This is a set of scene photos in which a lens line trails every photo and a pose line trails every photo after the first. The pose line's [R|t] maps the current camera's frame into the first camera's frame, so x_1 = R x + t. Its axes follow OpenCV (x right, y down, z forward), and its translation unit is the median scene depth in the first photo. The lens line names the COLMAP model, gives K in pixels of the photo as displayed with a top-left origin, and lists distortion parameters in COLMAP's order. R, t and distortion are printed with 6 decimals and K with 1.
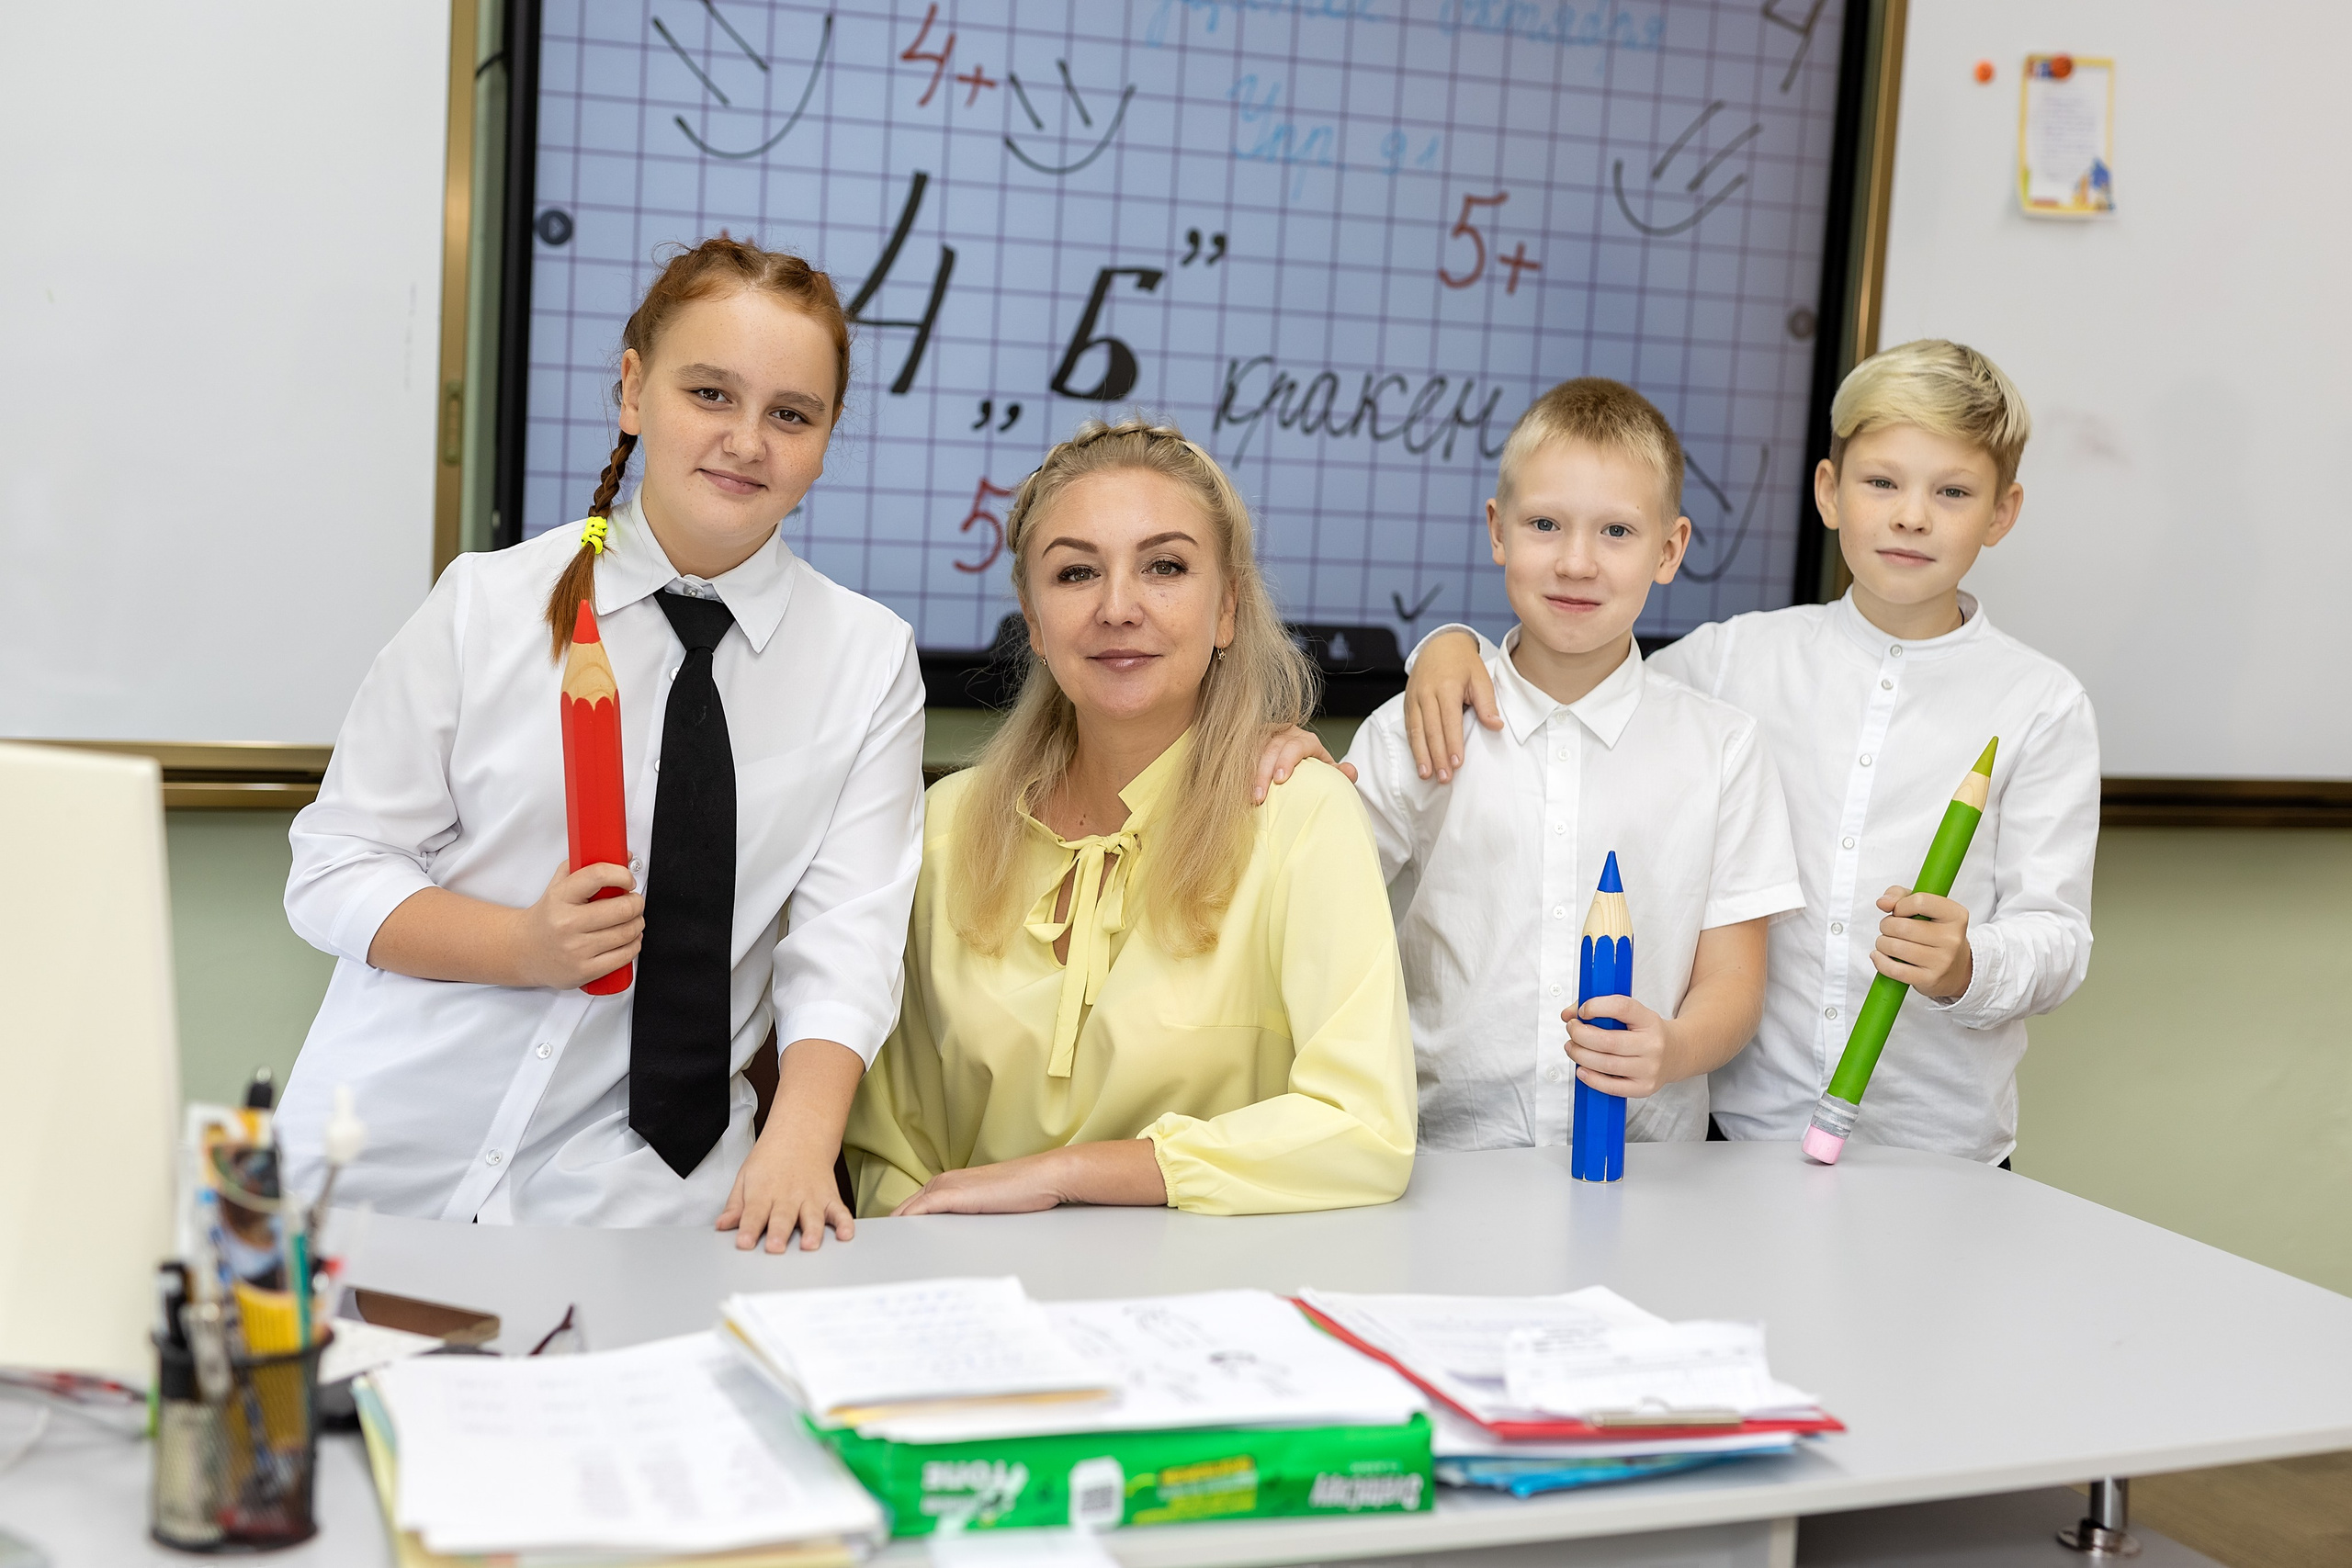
lens RADIAL K [[3368.2, 0, 1228.7], [0, 3368.2, 804.0], [0, 0, 1]] dist [-0.007369, 0.000000]
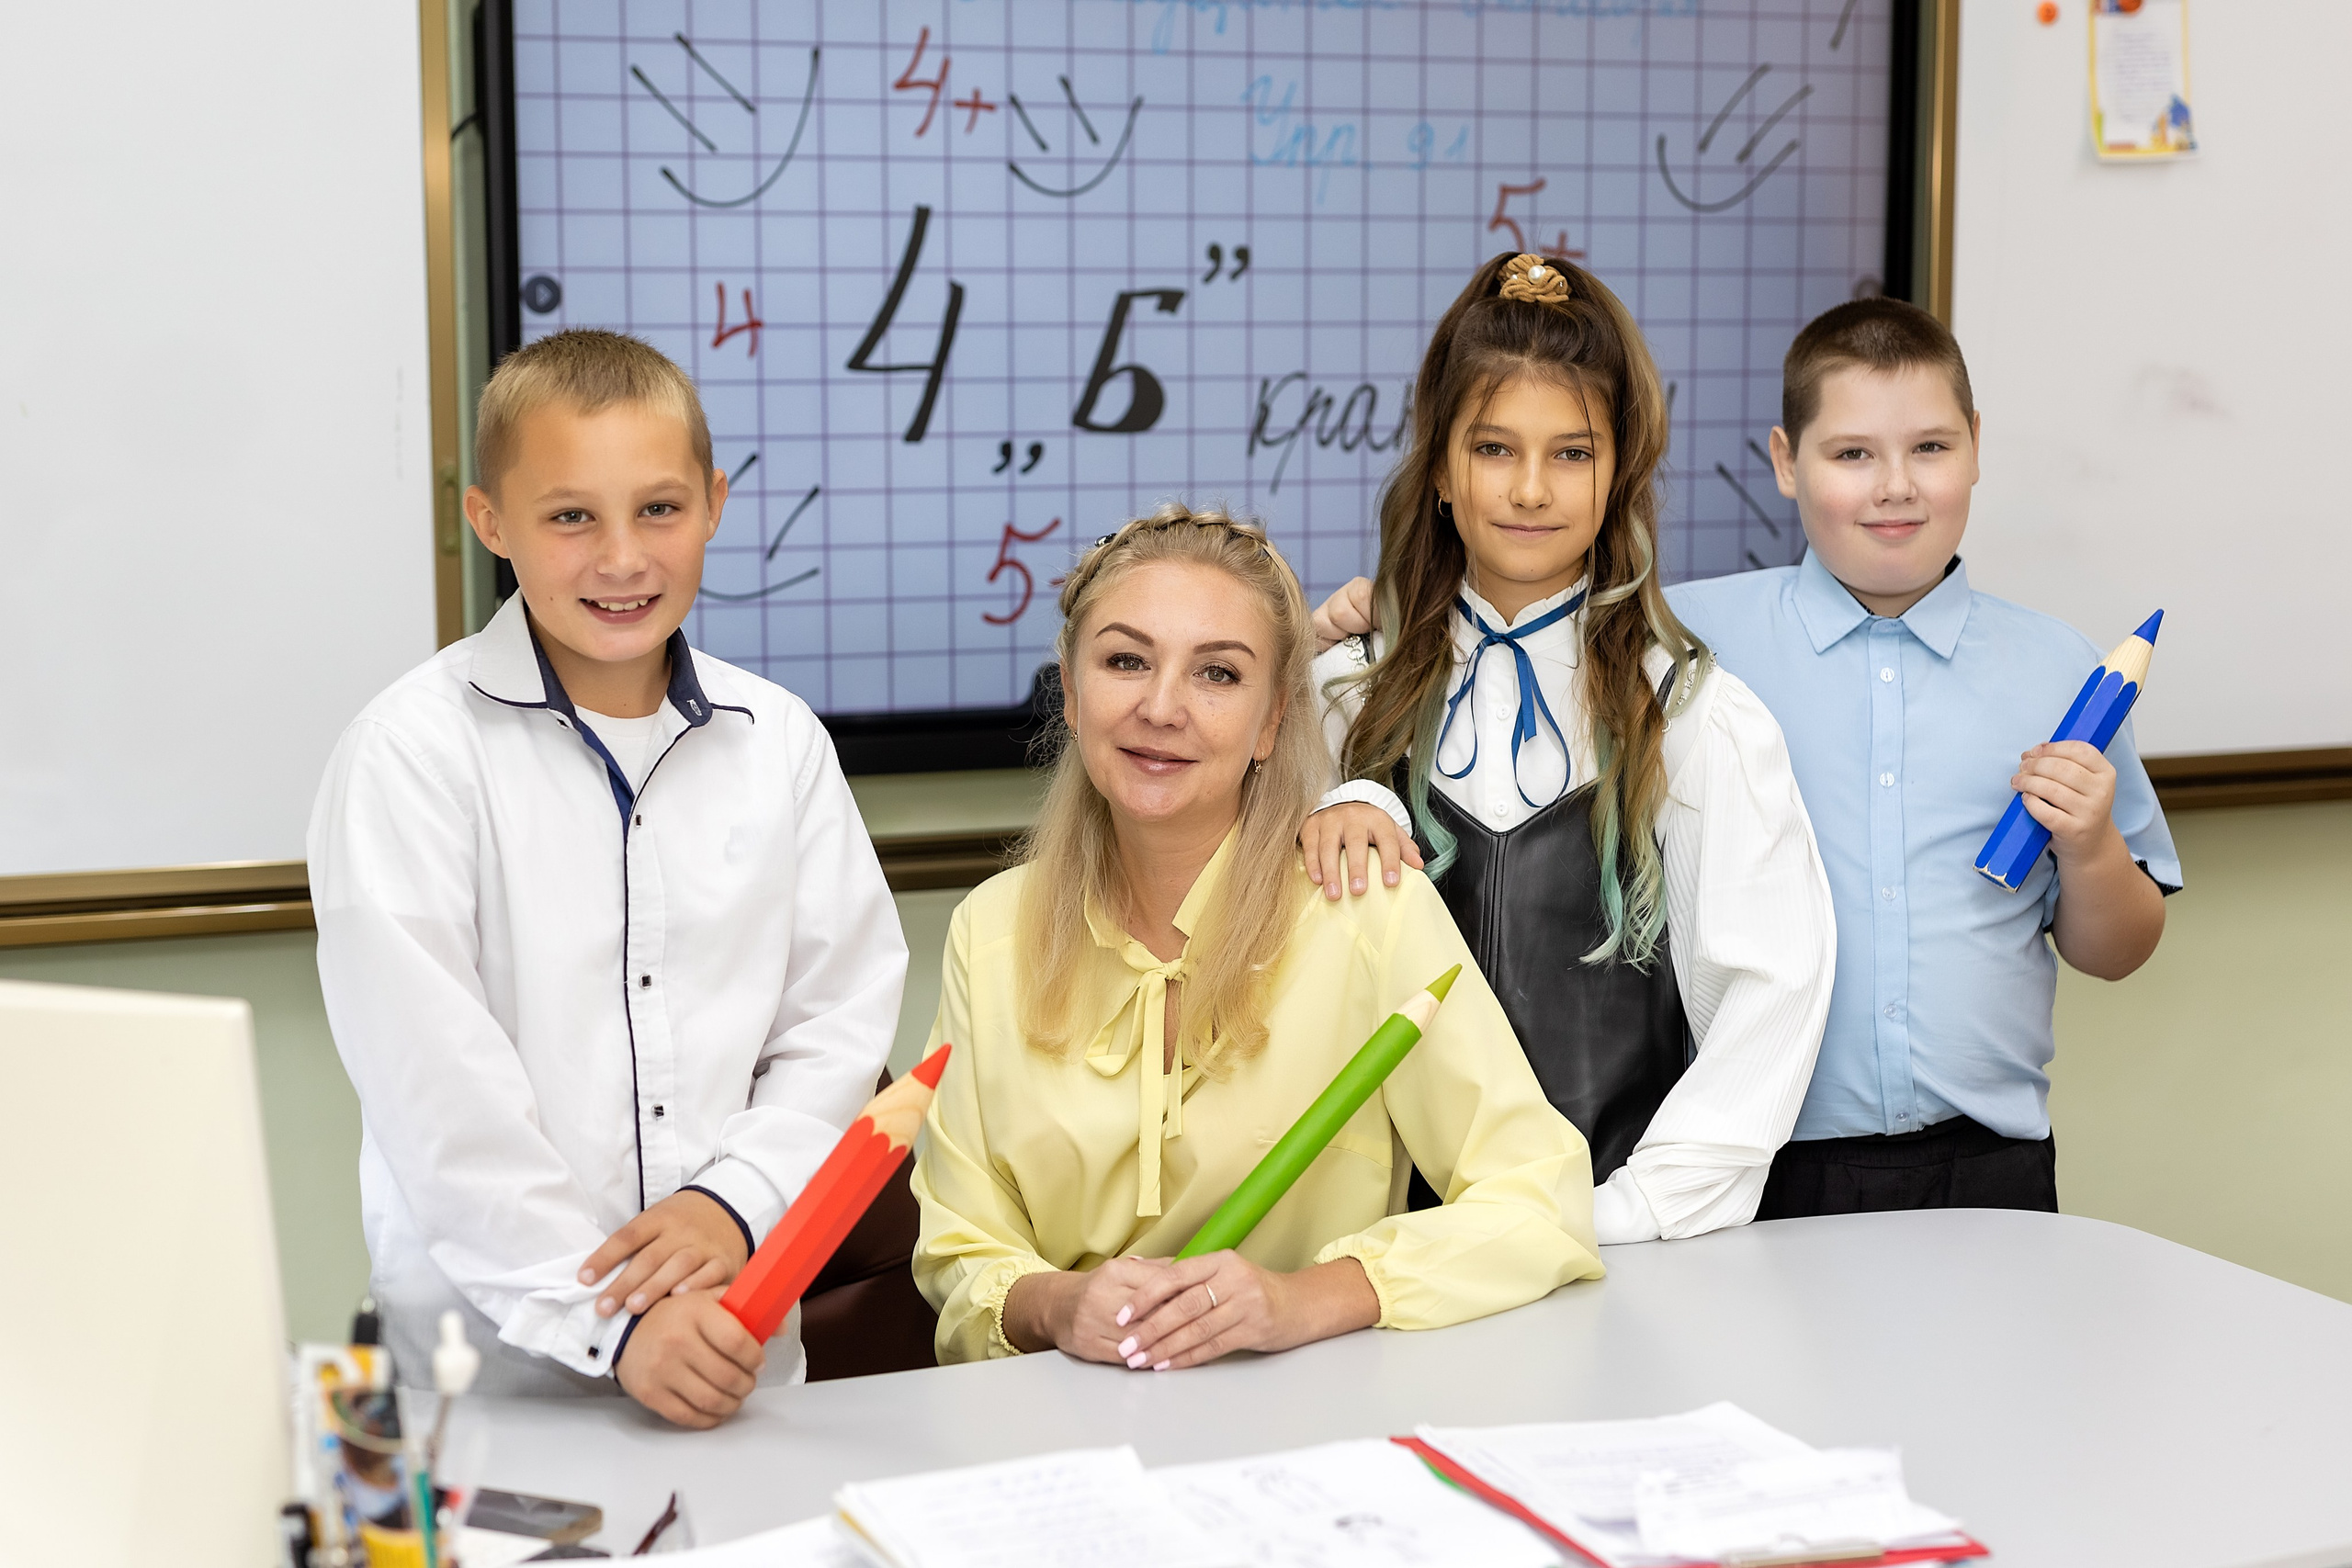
lens RADIAL K [[3737.2, 0, 1185.0], [0, 3737.2, 739.0], [0, 0, 1]] dist [-0.007906, 0.000000]
pose [[0.997893, -0.061826, -0.019666, -0.006715], [0.061765, 0.998084, -0.003695, -0.030154], [0.019857, 0.002473, 0.999800, -0.042928]]
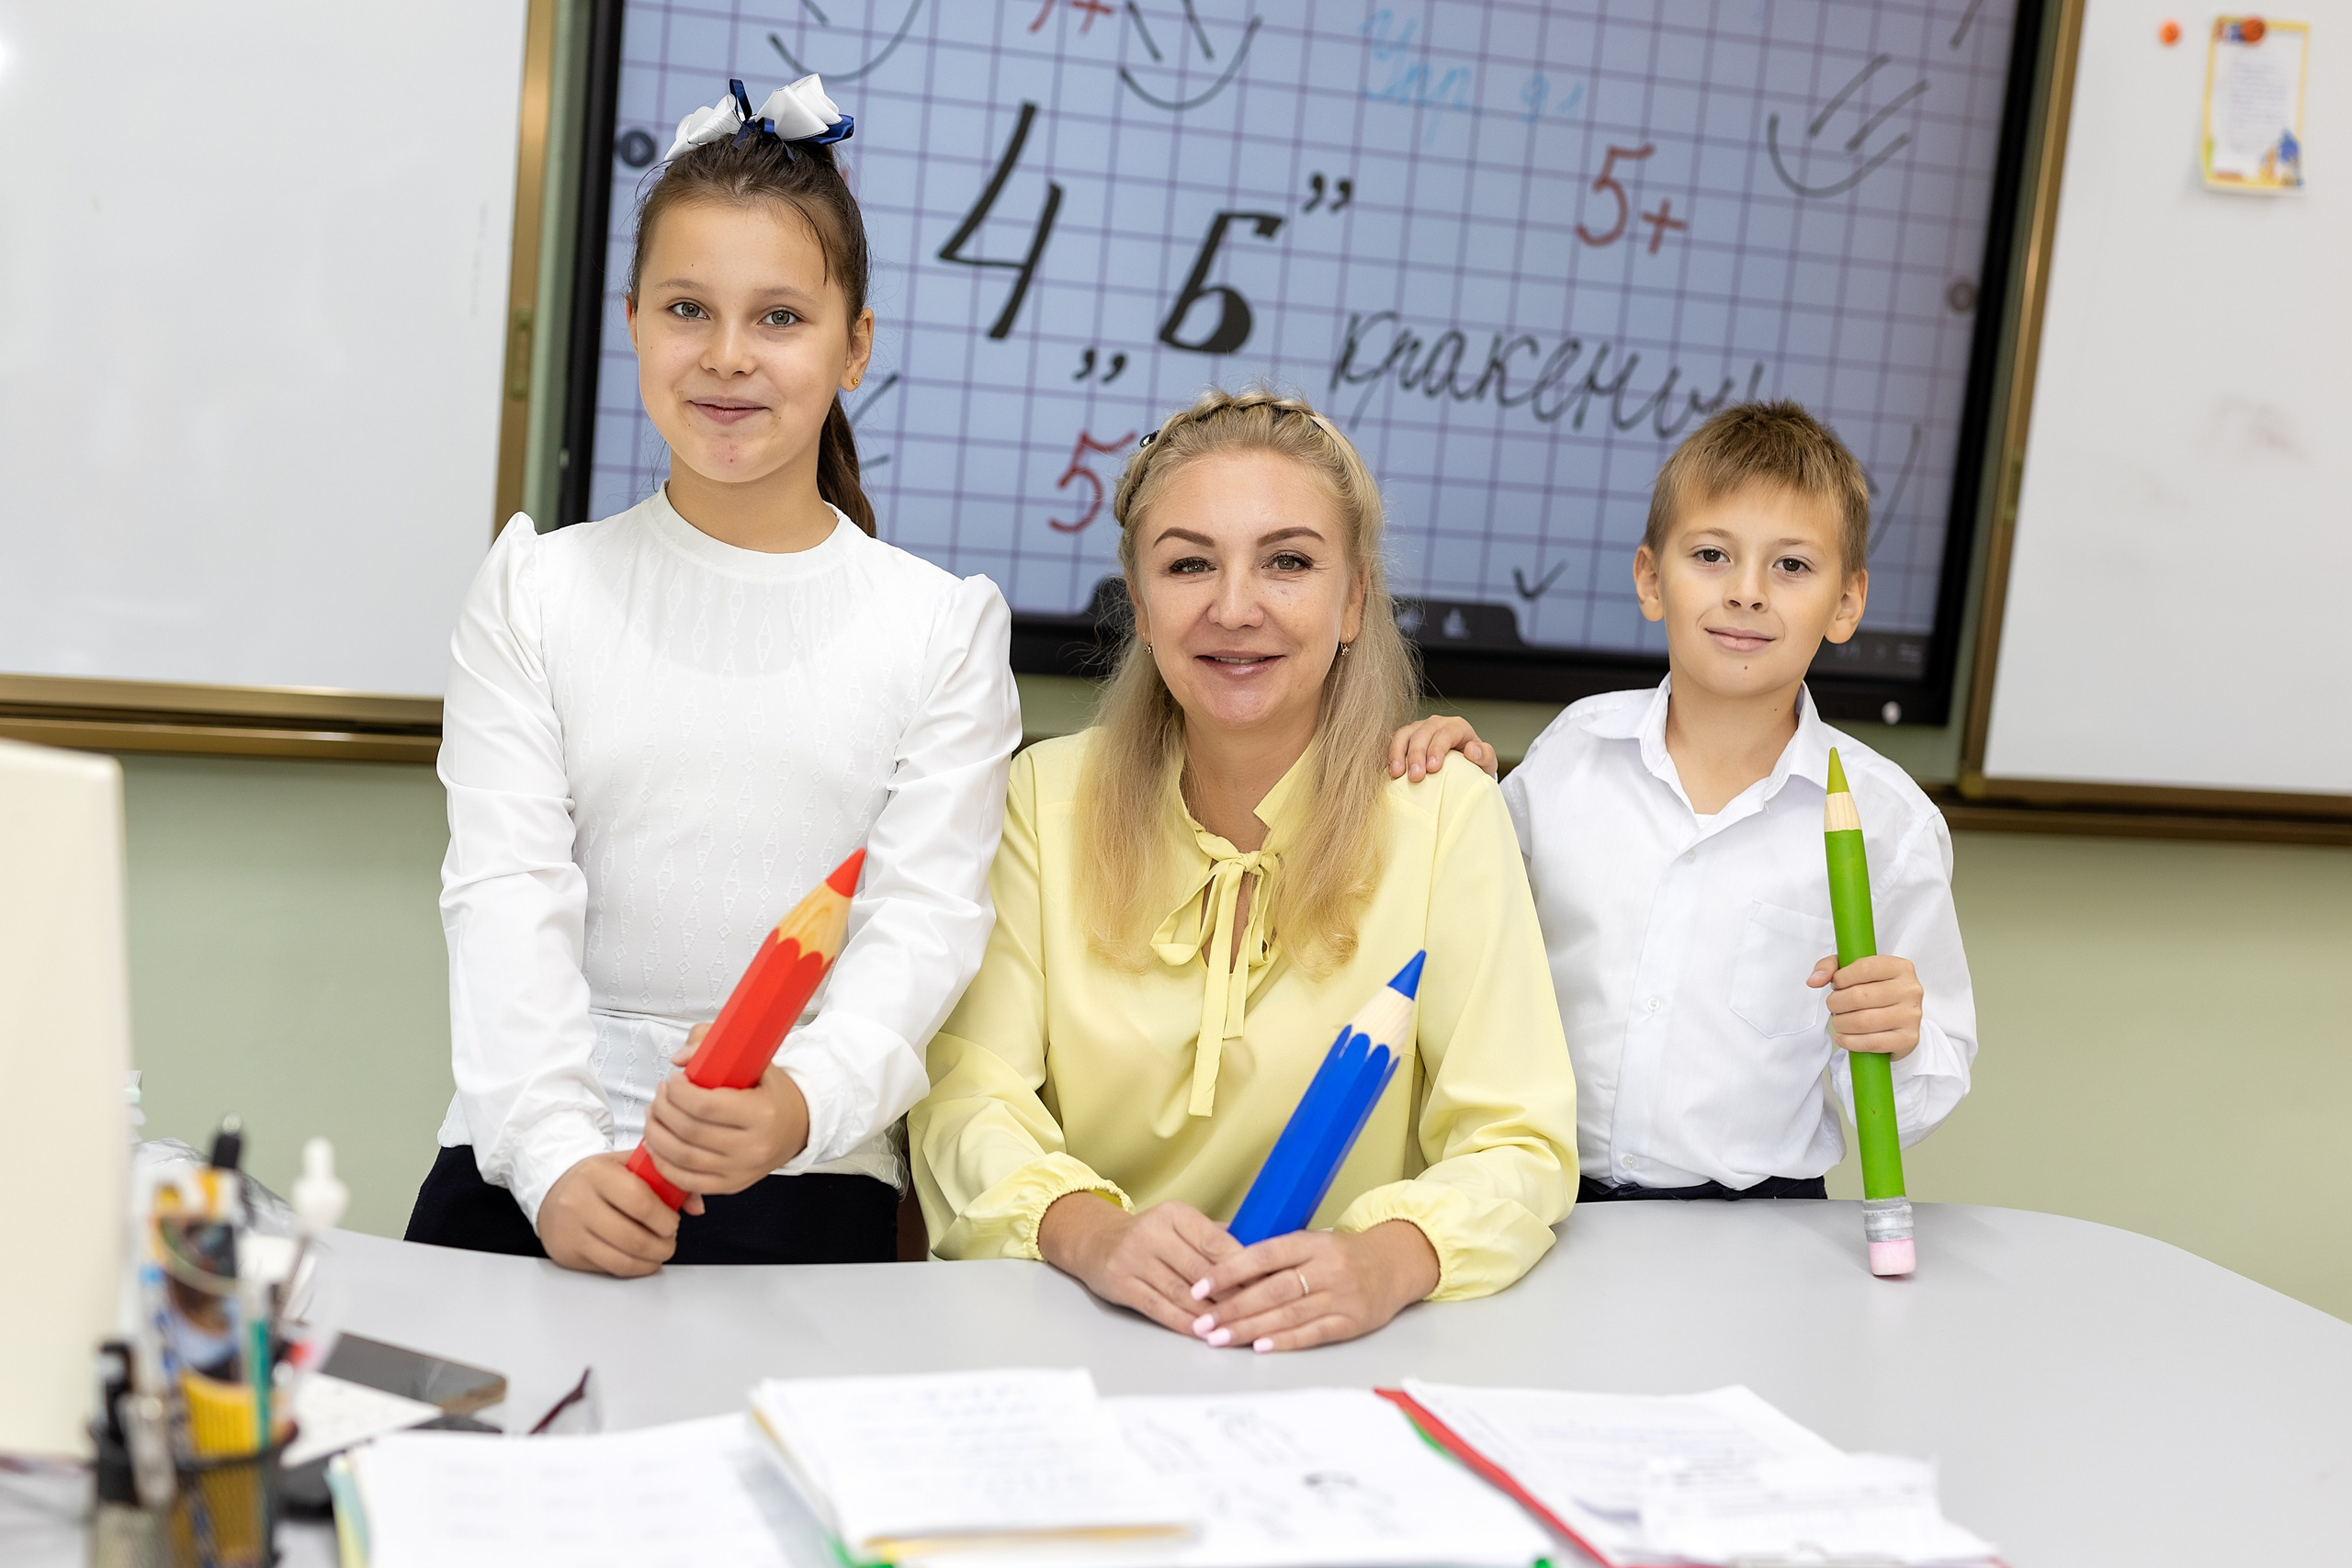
lens RADIAL K [[3368.2, 0, 1219.8], [0, 3368.2, 787.2], [0, 0, 1]] dist [-0.007369, 0.000000]
pose [[0.998842, 0.039192, -0.027901, -0.004911], [-0.038797, 0.999141, 0.014556, -0.013106], [0.028447, -0.013456, 0.999505, 0.062773]]
